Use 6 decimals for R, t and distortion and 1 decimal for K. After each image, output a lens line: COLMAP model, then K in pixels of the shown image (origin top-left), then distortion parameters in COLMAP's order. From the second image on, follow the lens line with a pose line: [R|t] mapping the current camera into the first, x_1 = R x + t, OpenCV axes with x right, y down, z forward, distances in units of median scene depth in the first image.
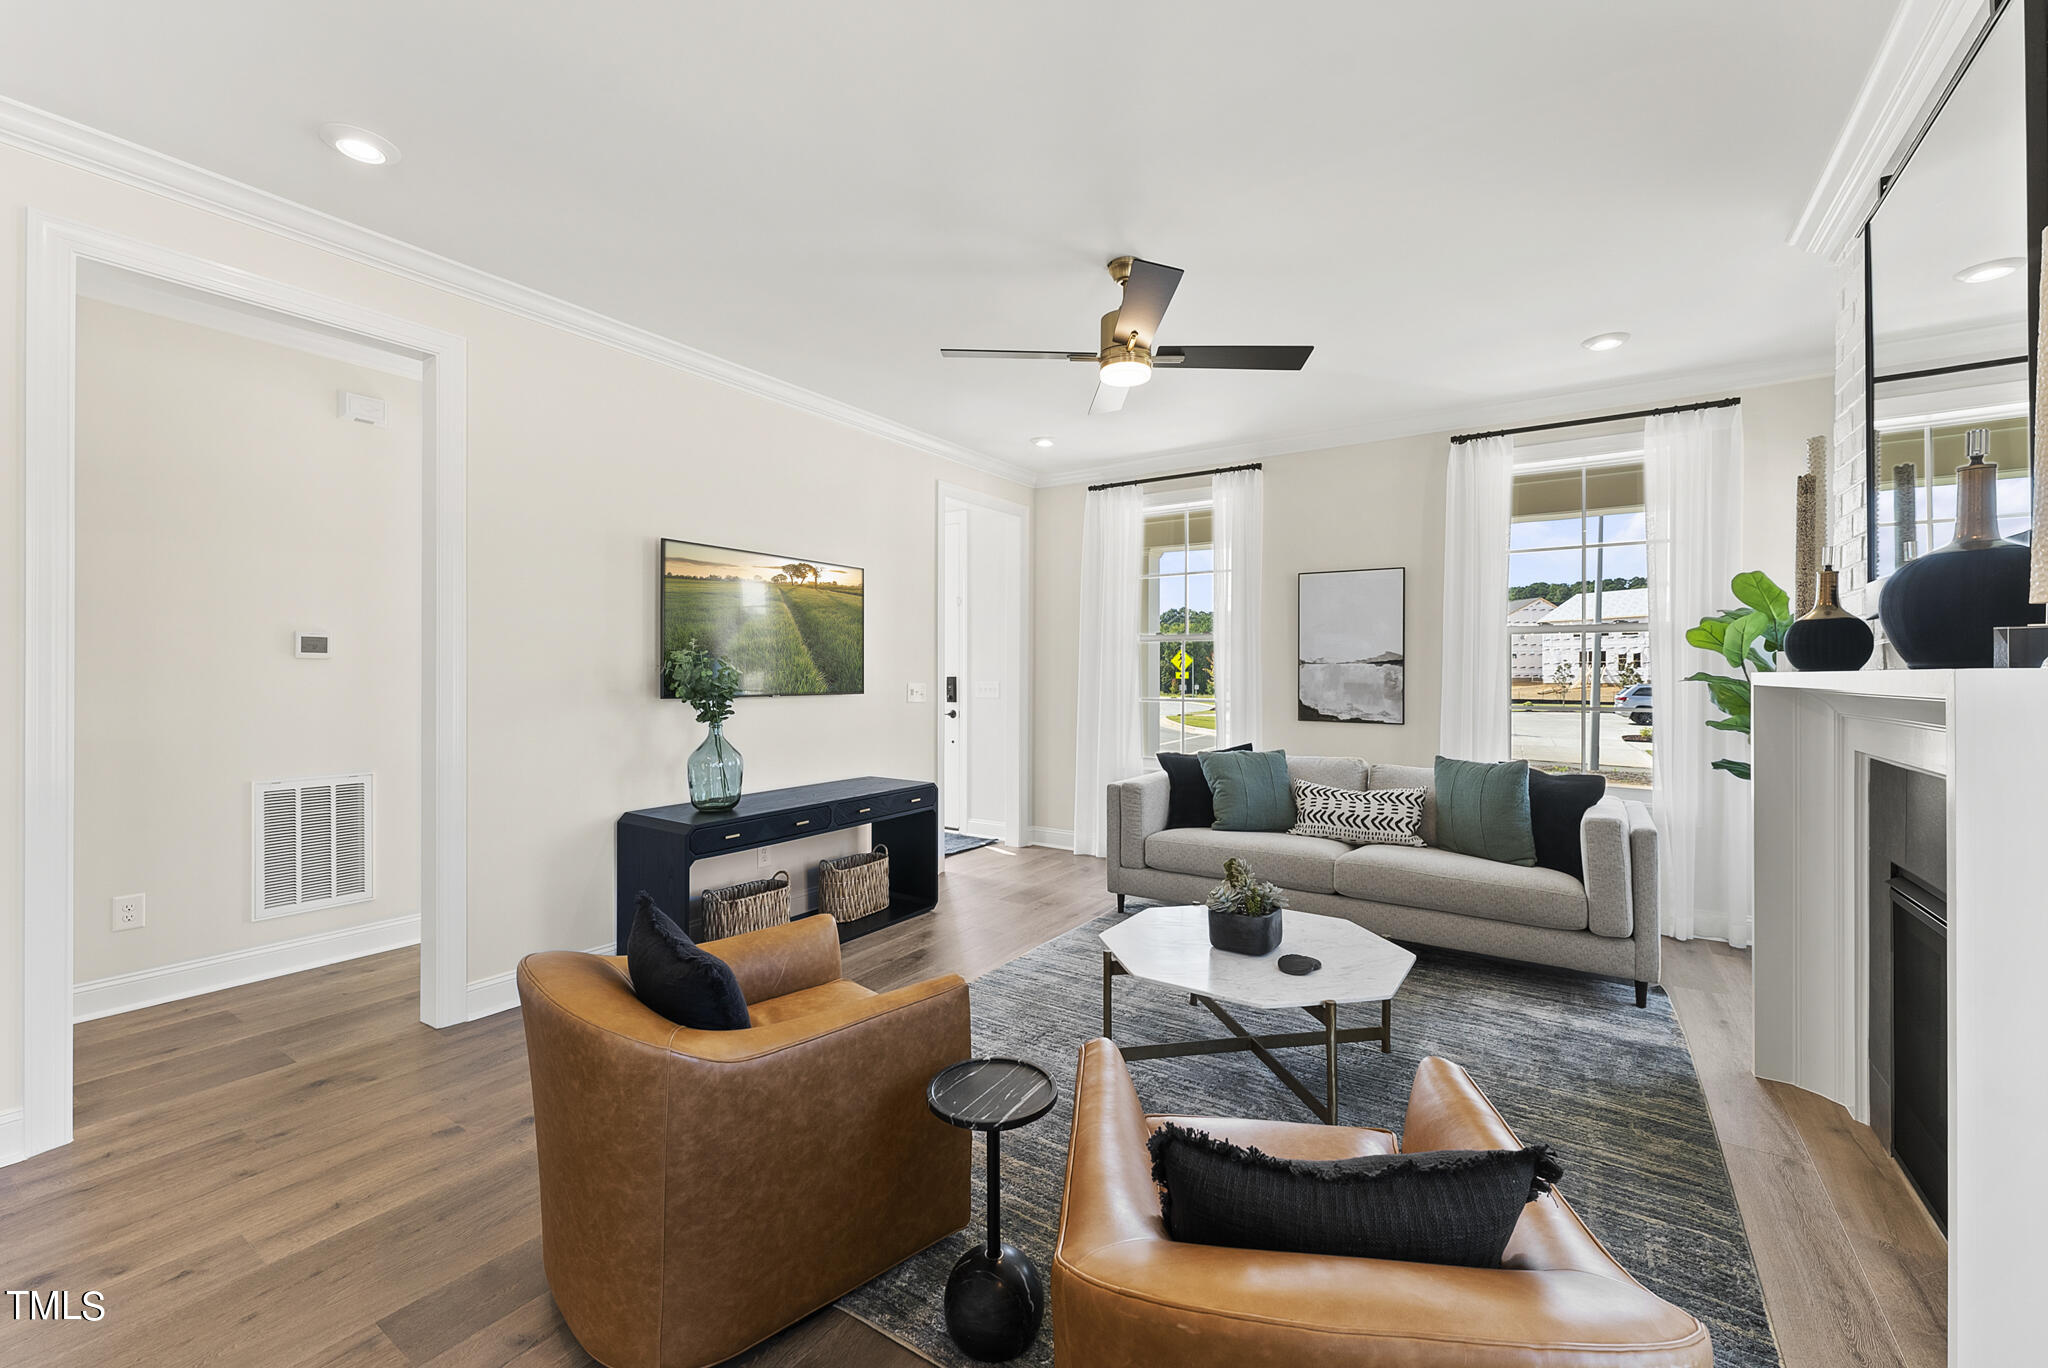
lens RADIAL K [[829.9, 0, 1023.3], [0, 829.9, 672.9], [0, 0, 1]] dist [0.000290, 0.000128]
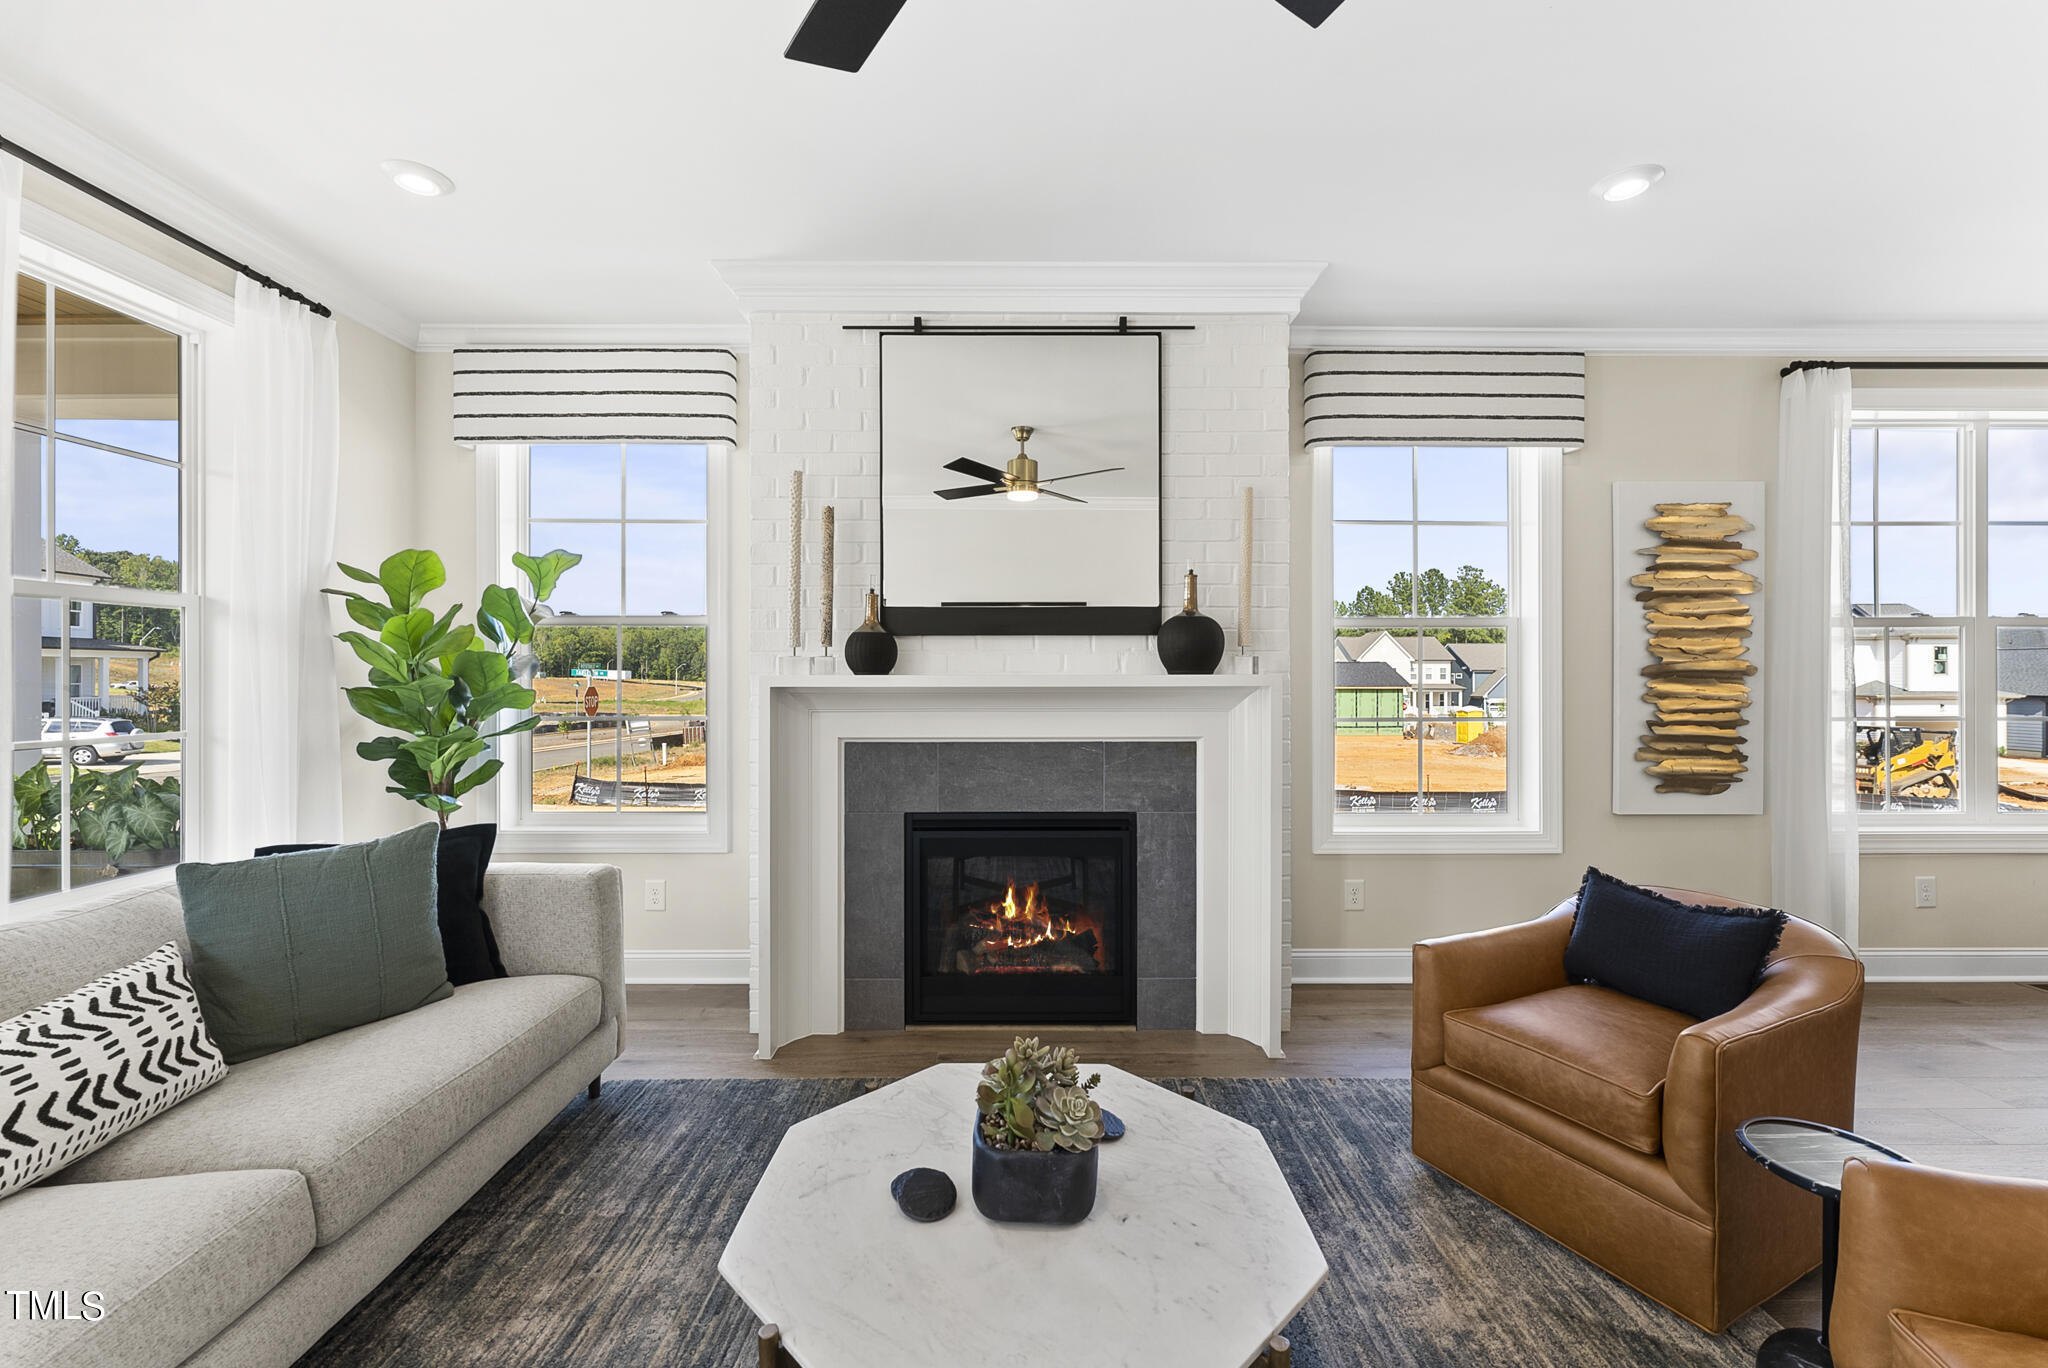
lens RADIAL K [[829.9, 0, 1023.3], [0, 829.9, 672.9], [0, 0, 1]] dist [0.000290, 0.000128]
pose [[-0.554529, -0.001513, 0.832163, -0.101072], [-0.001107, 0.999999, 0.001081, -0.002283], [-0.832163, -0.000322, -0.554530, 0.779084]]
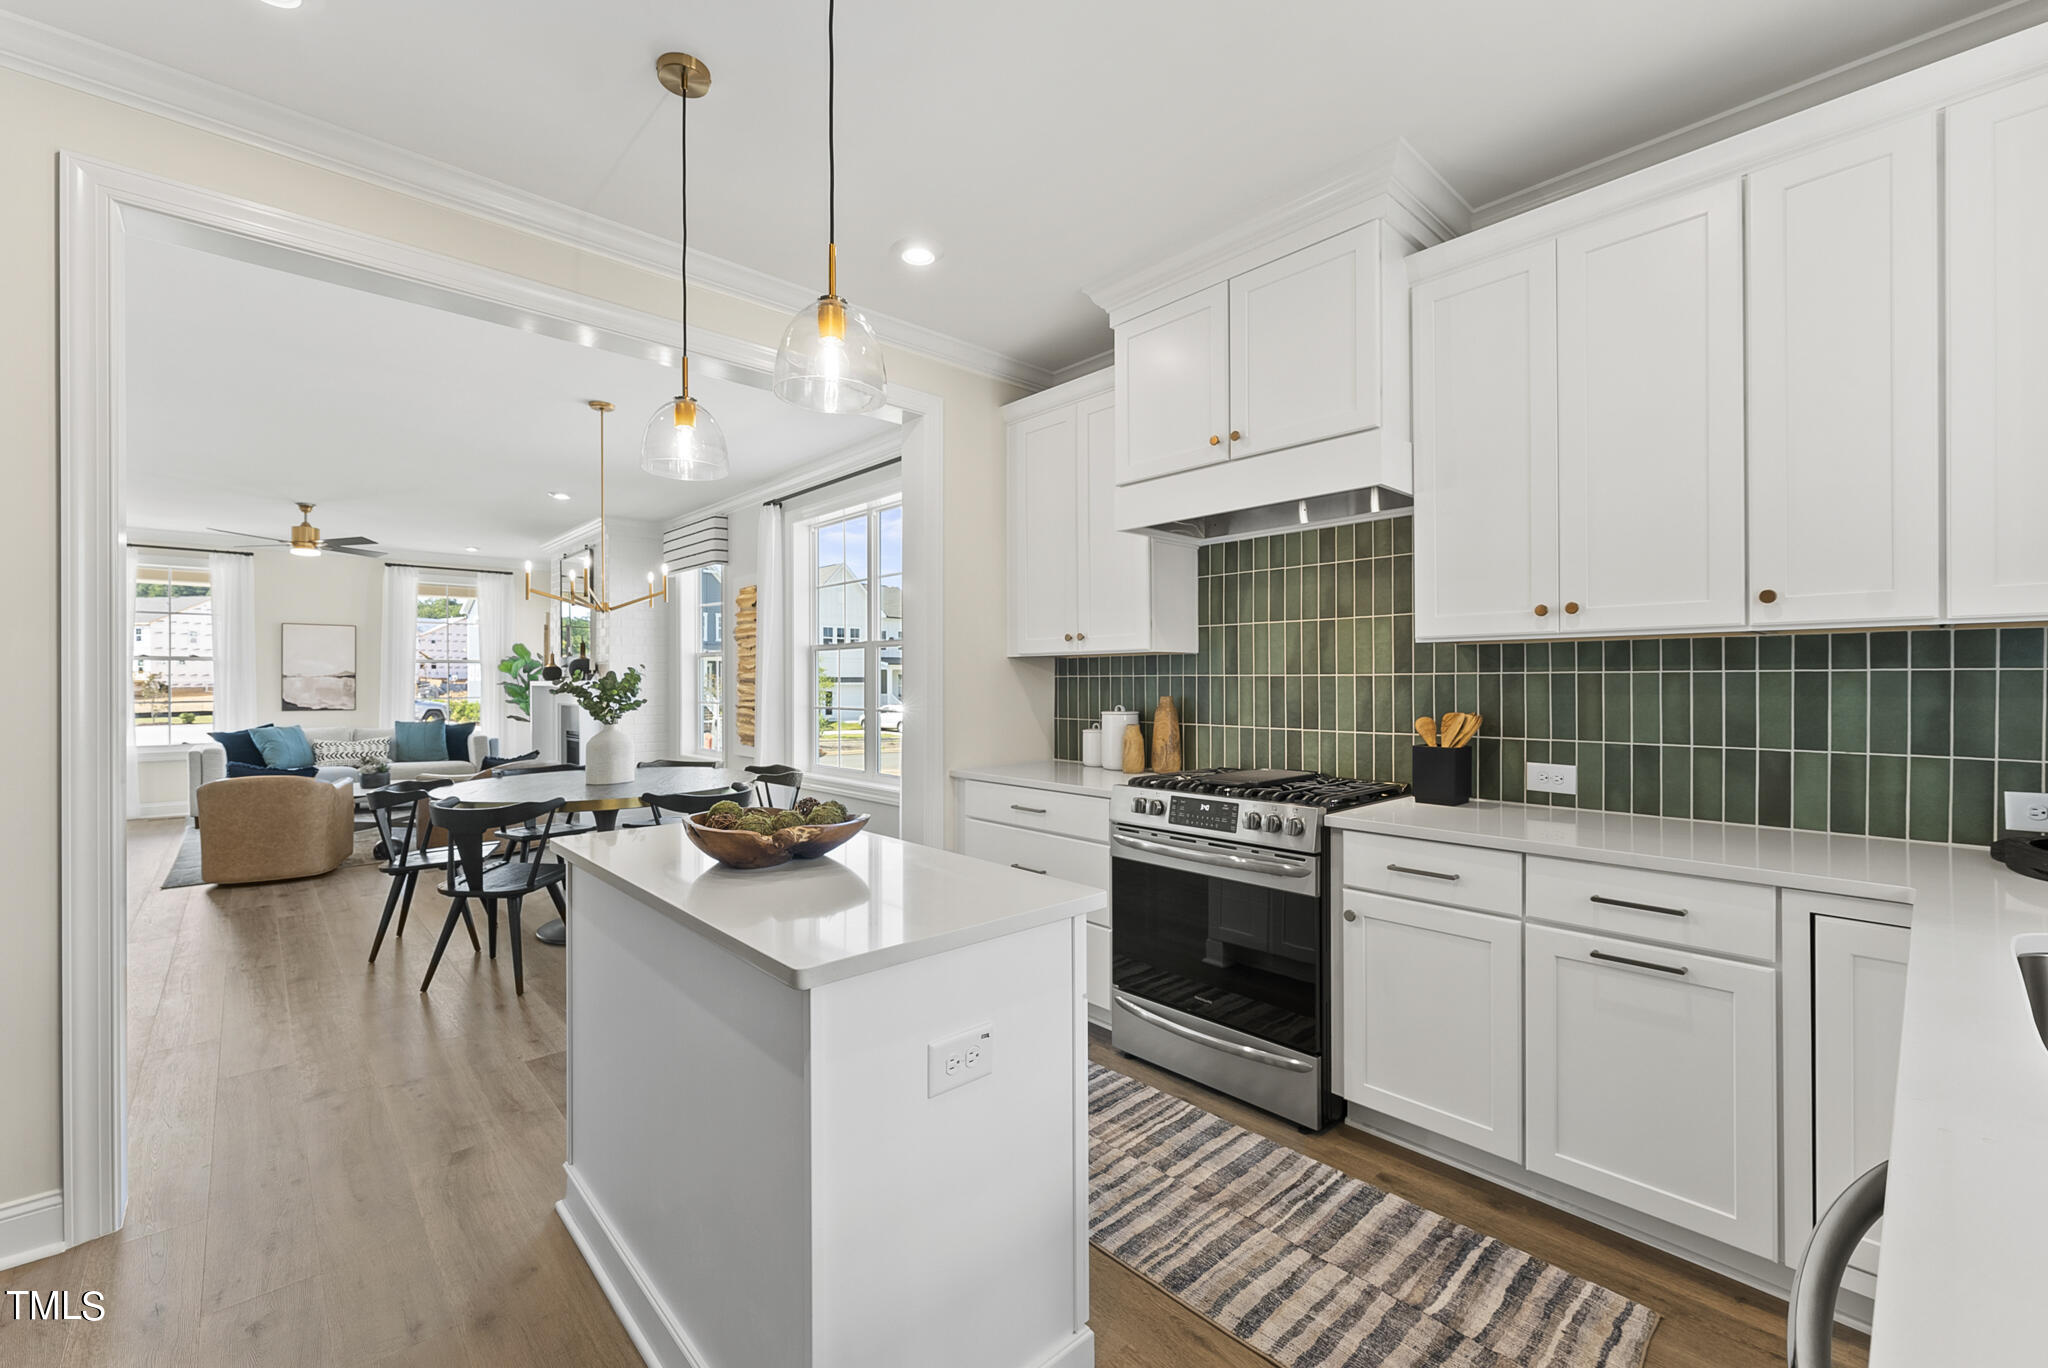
lens RADIAL K [[829.9, 0, 1023.3], [0, 829.9, 672.9], [0, 0, 1]] dist [0.000290, 0.000128]
pose [[0.231365, 0.004426, 0.972857, -1.083530], [0.003437, 0.999980, -0.005367, -0.006455], [-0.972861, 0.004585, 0.231345, -0.959287]]
